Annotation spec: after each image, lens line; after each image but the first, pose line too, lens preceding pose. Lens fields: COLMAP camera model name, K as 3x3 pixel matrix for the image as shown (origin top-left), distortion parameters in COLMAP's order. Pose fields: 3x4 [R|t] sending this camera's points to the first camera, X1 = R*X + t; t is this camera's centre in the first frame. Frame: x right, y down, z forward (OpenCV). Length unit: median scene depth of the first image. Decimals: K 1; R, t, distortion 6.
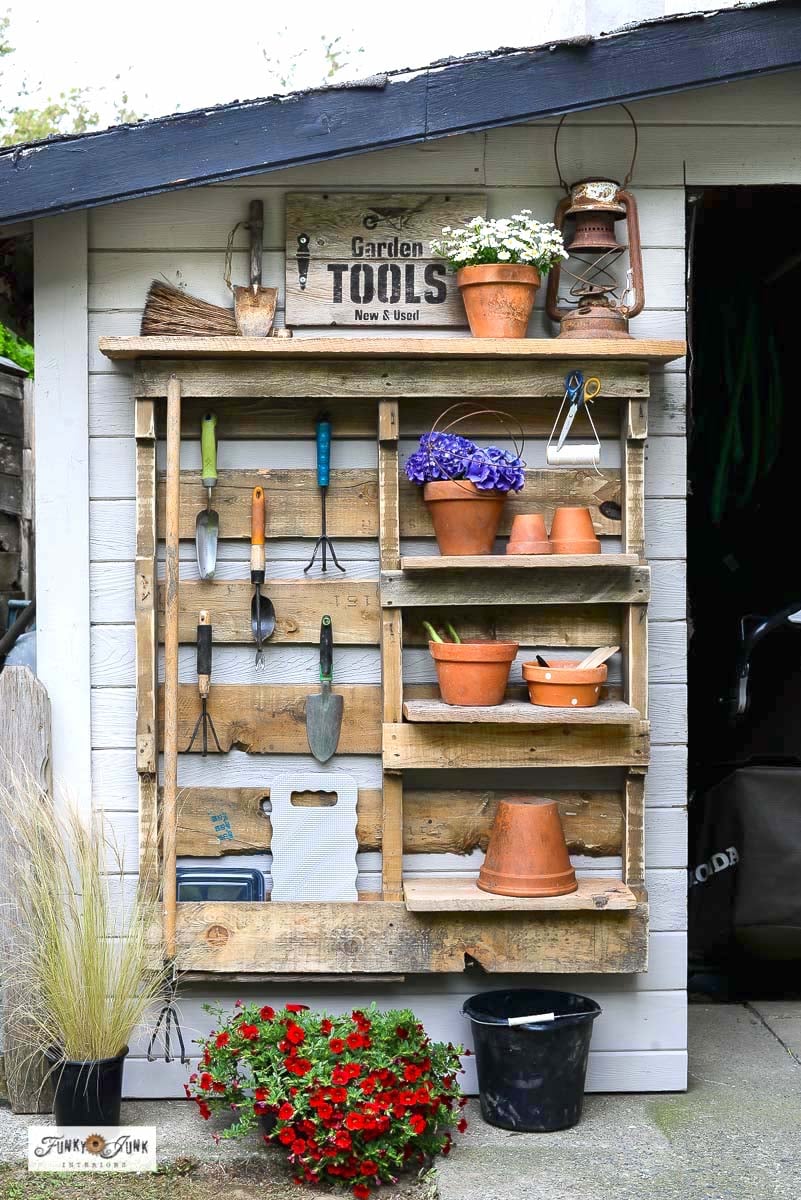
lens RADIAL K [[1833.8, 0, 300.8], [0, 1833.8, 548.4], [0, 0, 1]] dist [-0.092273, 0.000000]
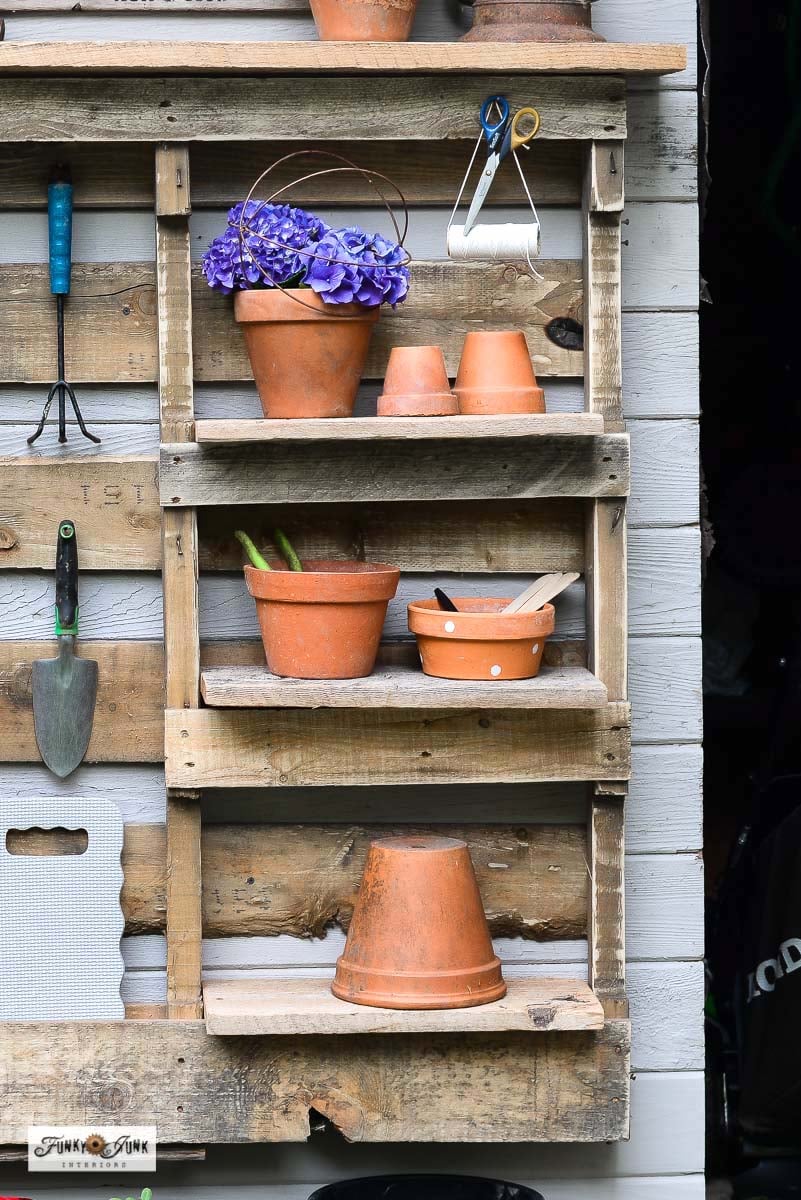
lens RADIAL K [[4207.1, 0, 229.2], [0, 4207.1, 327.5], [0, 0, 1]] dist [-0.074760, 0.000000]
pose [[0.999484, -0.004663, 0.031782, 0.023495], [0.004310, 0.999928, 0.011170, -0.038479], [-0.031832, -0.011028, 0.999432, -0.313394]]
